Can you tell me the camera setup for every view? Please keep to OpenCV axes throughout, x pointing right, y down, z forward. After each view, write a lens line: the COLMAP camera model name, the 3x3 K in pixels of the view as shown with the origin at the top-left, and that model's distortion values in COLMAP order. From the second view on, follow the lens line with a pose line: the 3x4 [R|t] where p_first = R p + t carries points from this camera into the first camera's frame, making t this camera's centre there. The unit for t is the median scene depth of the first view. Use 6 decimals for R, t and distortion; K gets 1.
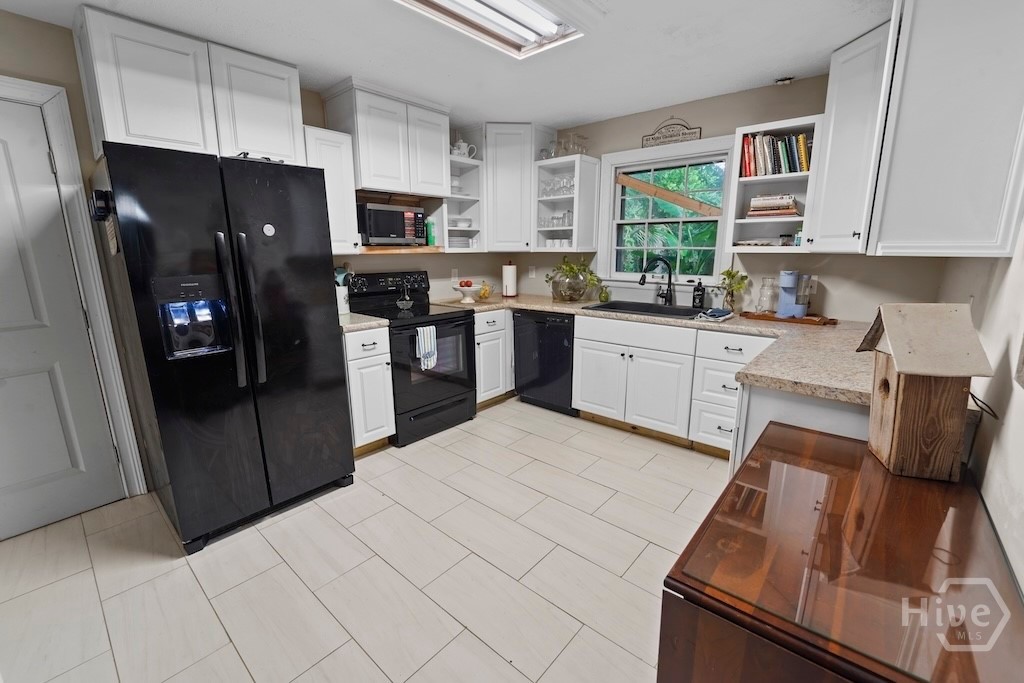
lens RADIAL K [[428.2, 0, 521.4], [0, 428.2, 341.2], [0, 0, 1]] dist [-0.017805, -0.000173]
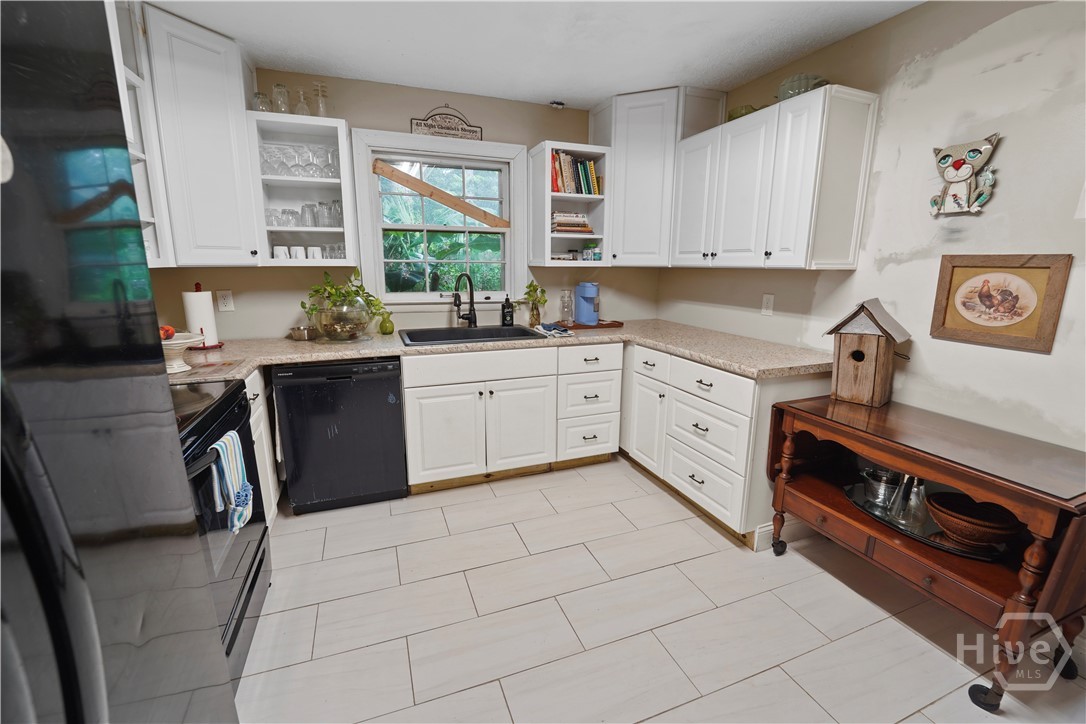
lens RADIAL K [[454.1, 0, 553.0], [0, 454.1, 361.7], [0, 0, 1]] dist [-0.017805, -0.000173]
pose [[0.478154, -0.180144, 0.859603, -0.412668], [0.176786, 0.978447, 0.106713, -0.091997], [-0.860300, 0.100940, 0.499695, 0.436986]]
